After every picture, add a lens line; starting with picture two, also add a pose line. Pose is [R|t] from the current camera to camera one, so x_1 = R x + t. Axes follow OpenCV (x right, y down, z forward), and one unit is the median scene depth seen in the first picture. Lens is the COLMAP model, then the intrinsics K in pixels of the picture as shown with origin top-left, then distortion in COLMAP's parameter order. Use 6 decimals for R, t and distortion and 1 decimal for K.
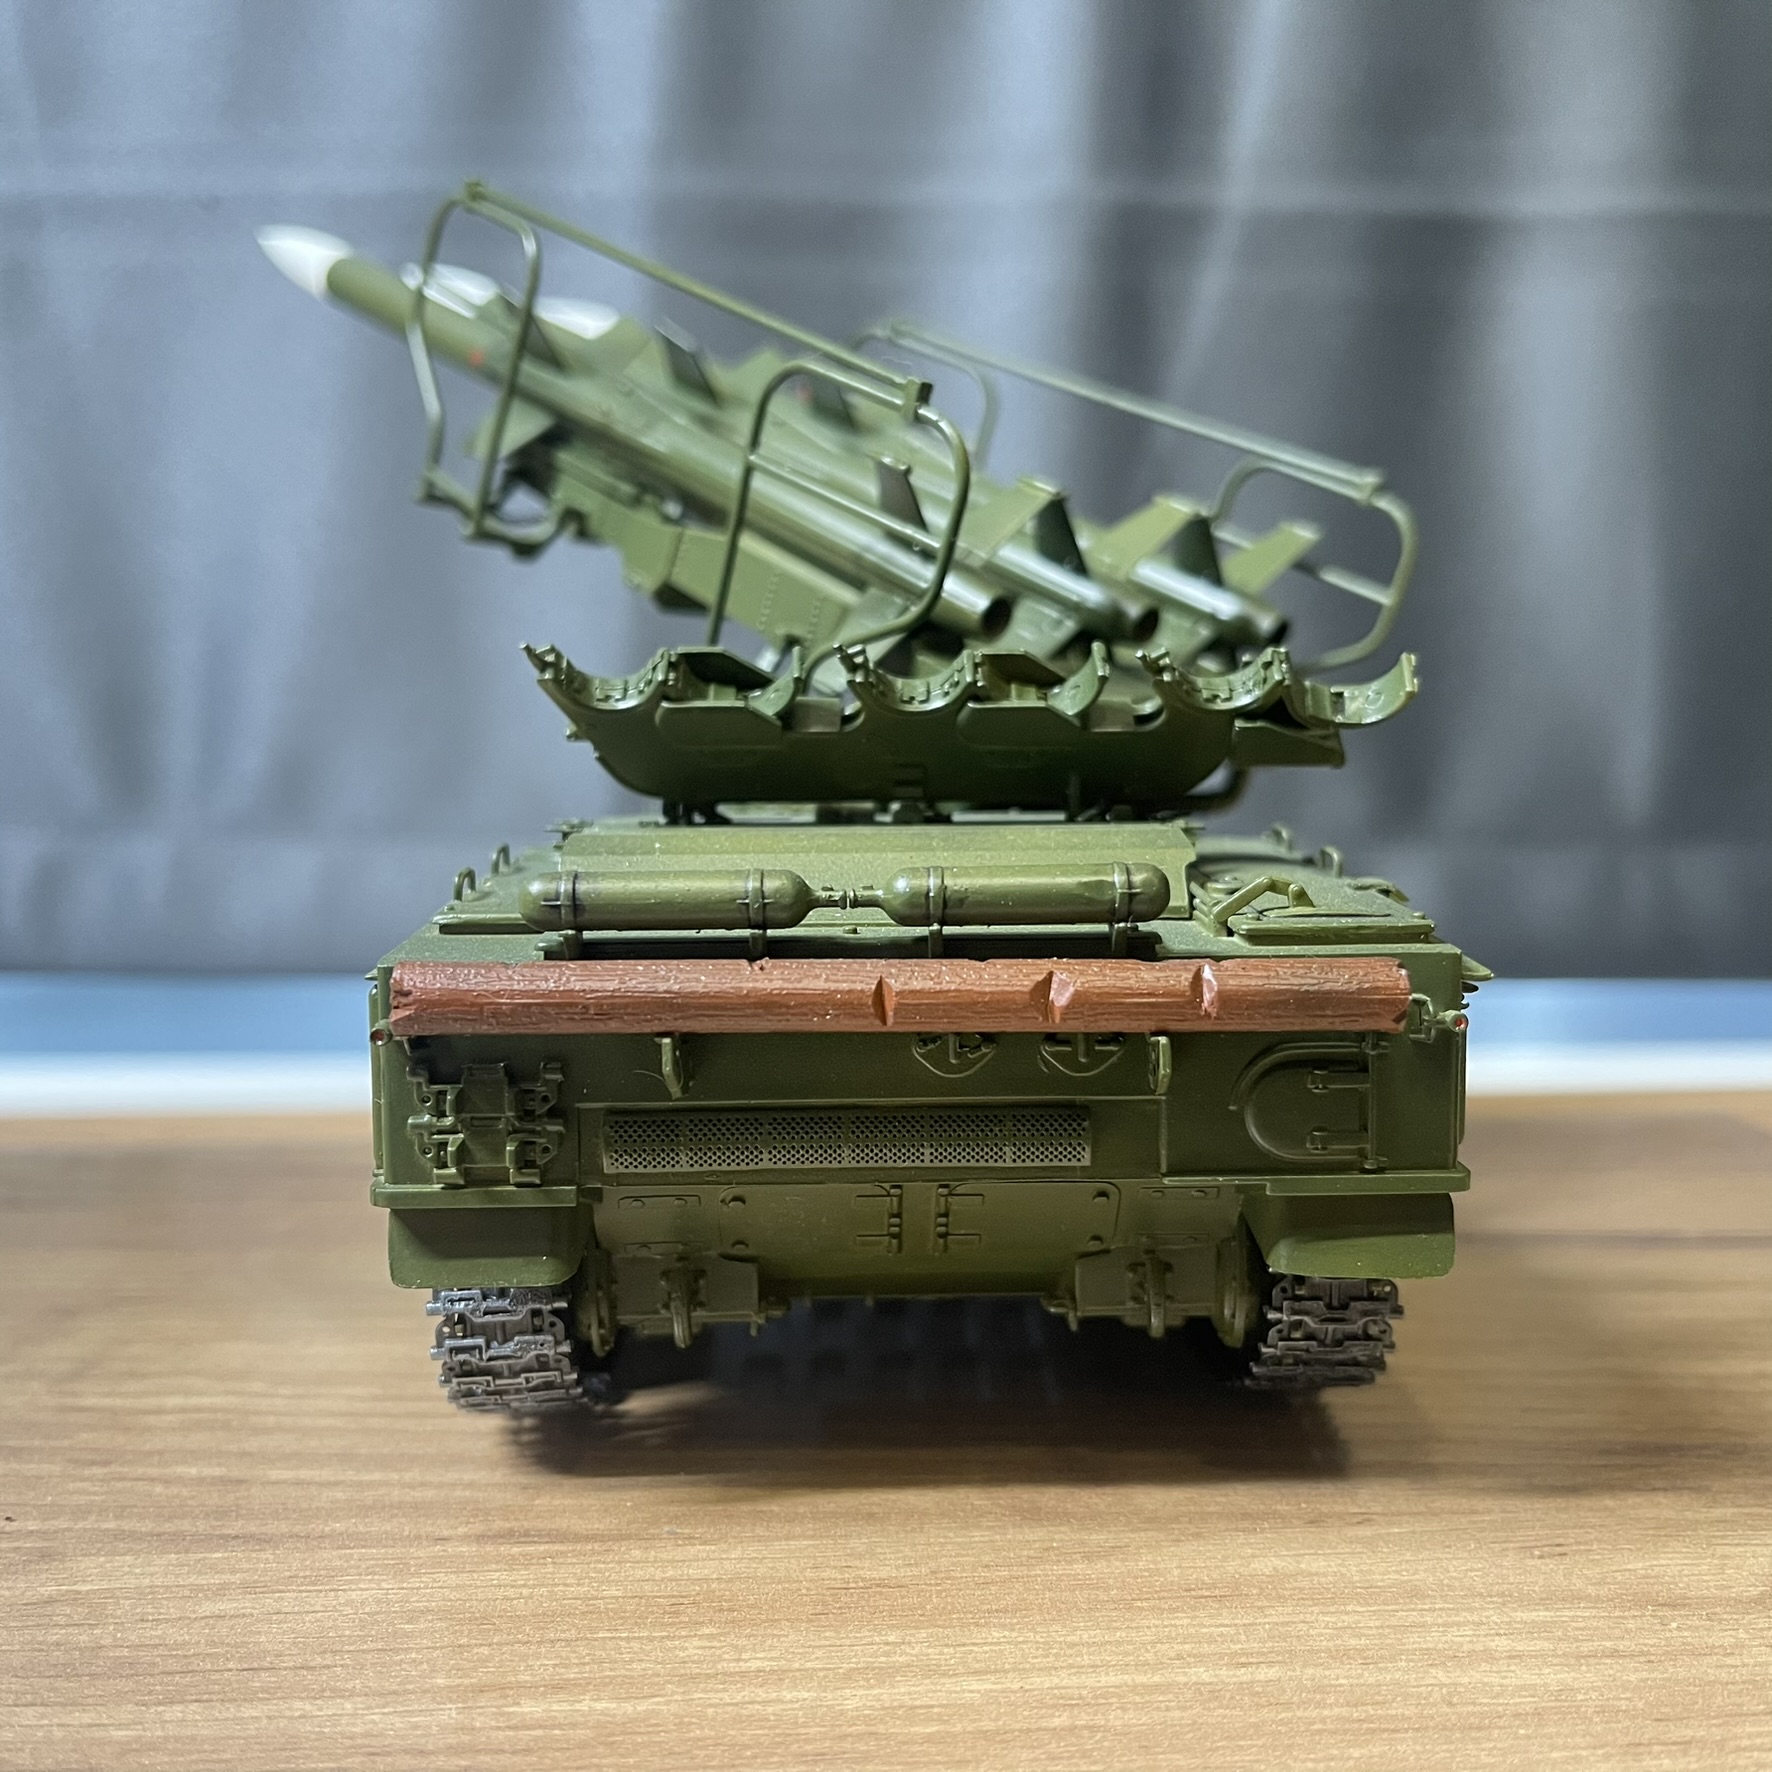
lens RADIAL K [[1898.9, 0, 892.7], [0, 1898.9, 890.0], [0, 0, 1]] dist [-0.020325, 0.000000]
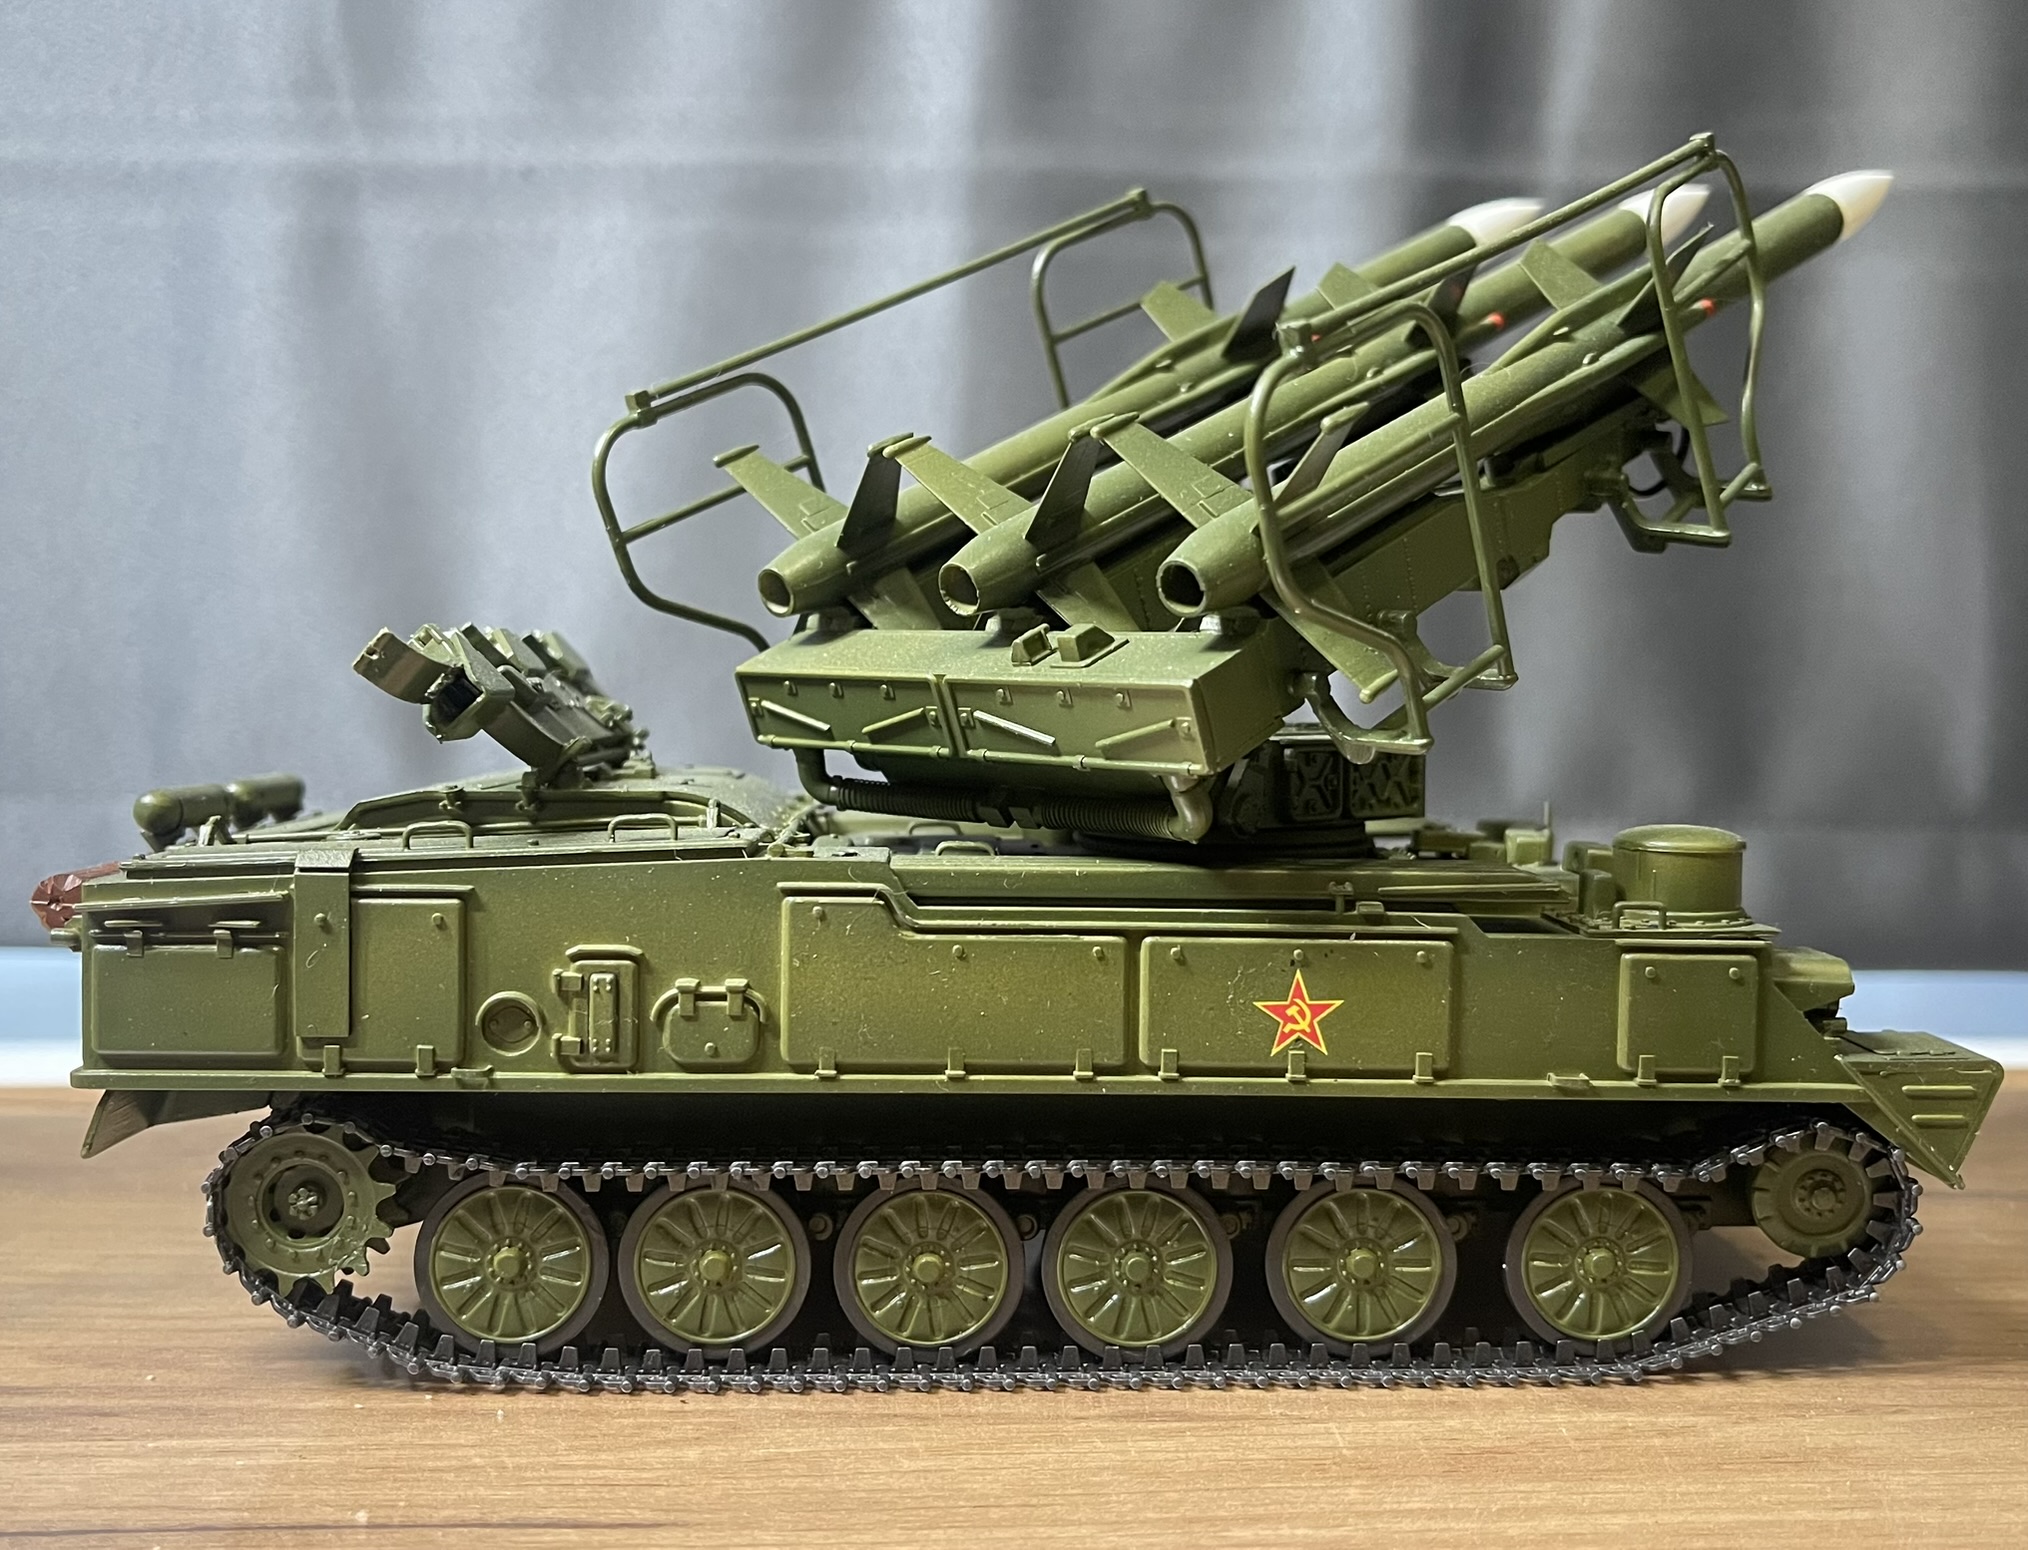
lens RADIAL K [[2140.7, 0, 1014.5], [0, 2140.7, 755.5], [0, 0, 1]] dist [-0.004552, 0.000000]
pose [[0.999968, 0.006840, -0.004239, -0.286180], [-0.007095, 0.997970, -0.063289, 0.033428], [0.003798, 0.063317, 0.997986, -0.302761]]
